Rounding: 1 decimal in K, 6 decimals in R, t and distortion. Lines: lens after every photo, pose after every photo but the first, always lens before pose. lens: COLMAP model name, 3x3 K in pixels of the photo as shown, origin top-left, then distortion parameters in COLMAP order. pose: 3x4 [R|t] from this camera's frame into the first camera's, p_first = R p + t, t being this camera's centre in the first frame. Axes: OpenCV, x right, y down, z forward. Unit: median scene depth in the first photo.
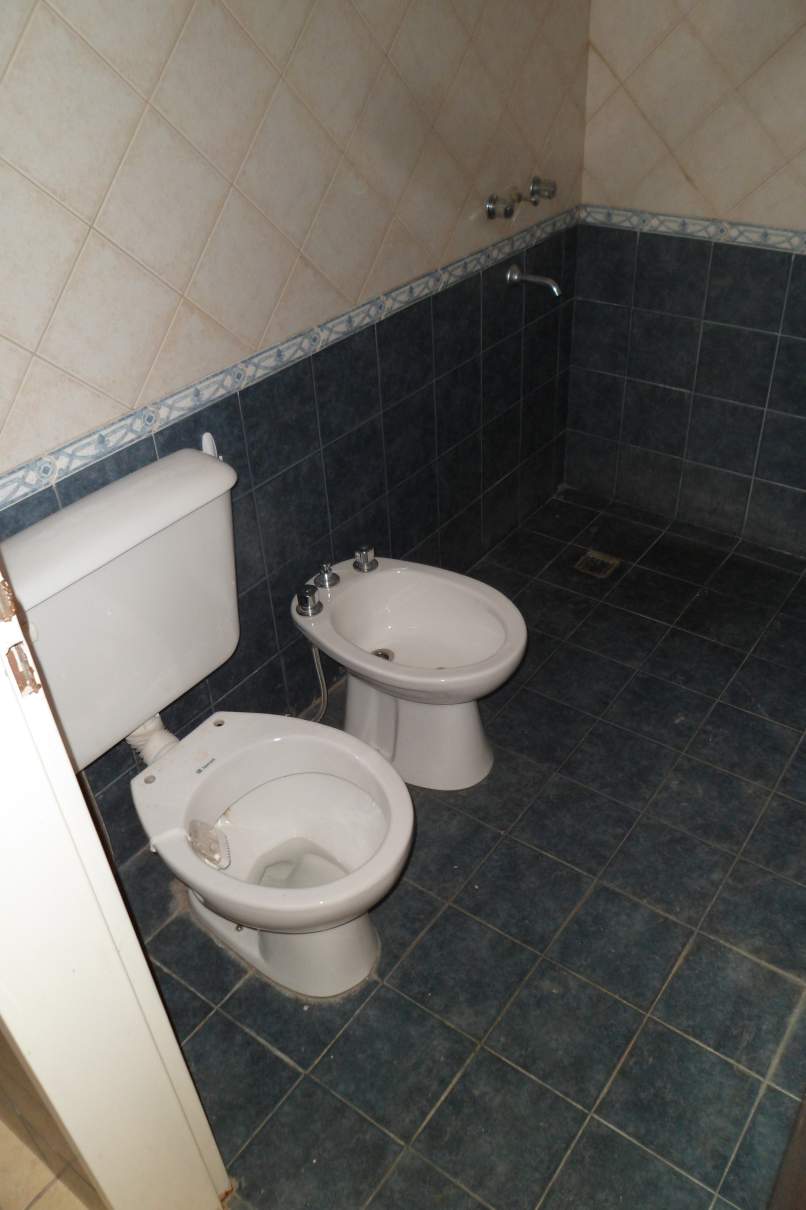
lens RADIAL K [[949.4, 0, 403.1], [0, 949.4, 628.9], [0, 0, 1]] dist [-0.052609, -0.004547]
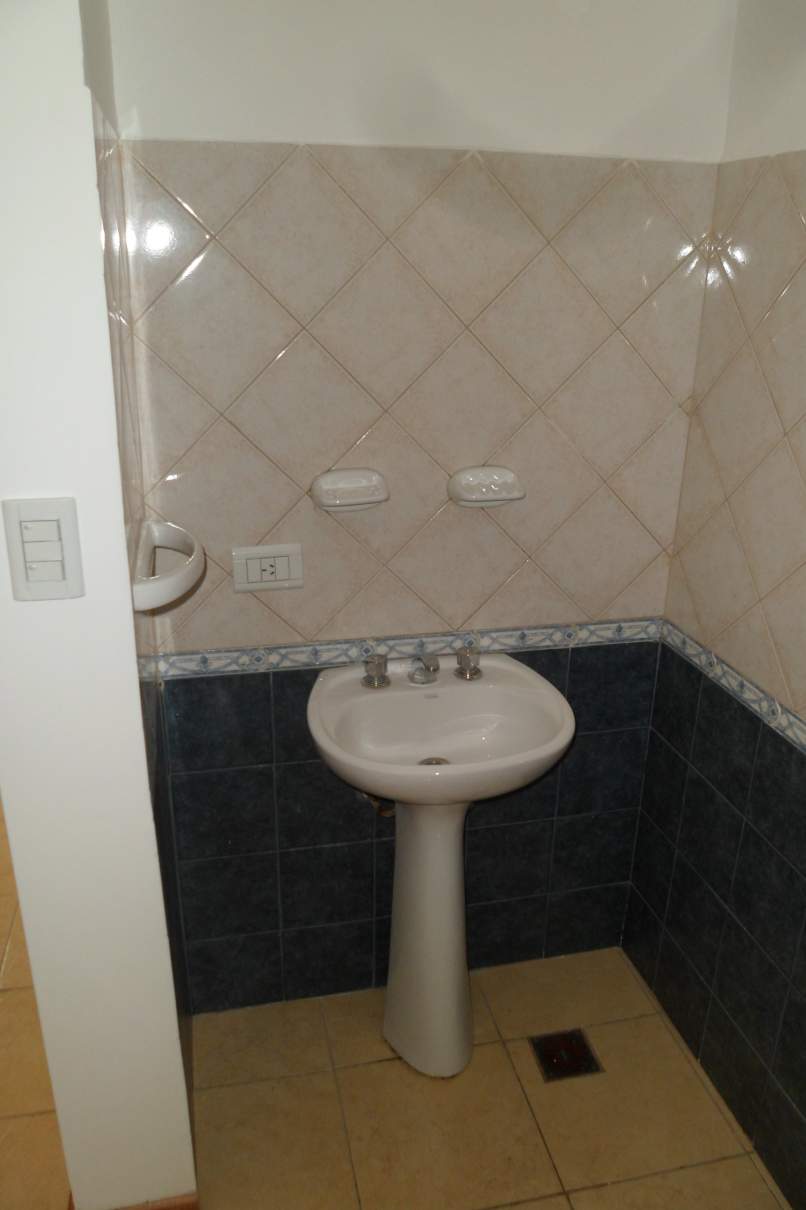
lens RADIAL K [[785.3, 0, 403.0], [0, 785.3, 605.0], [0, 0, 1]] dist [0.000130, -0.000326]
pose [[0.740366, 0.326881, -0.587372, 0.206662], [-0.445225, 0.893117, -0.064161, -0.173247], [0.503619, 0.309016, 0.806769, 0.208586]]
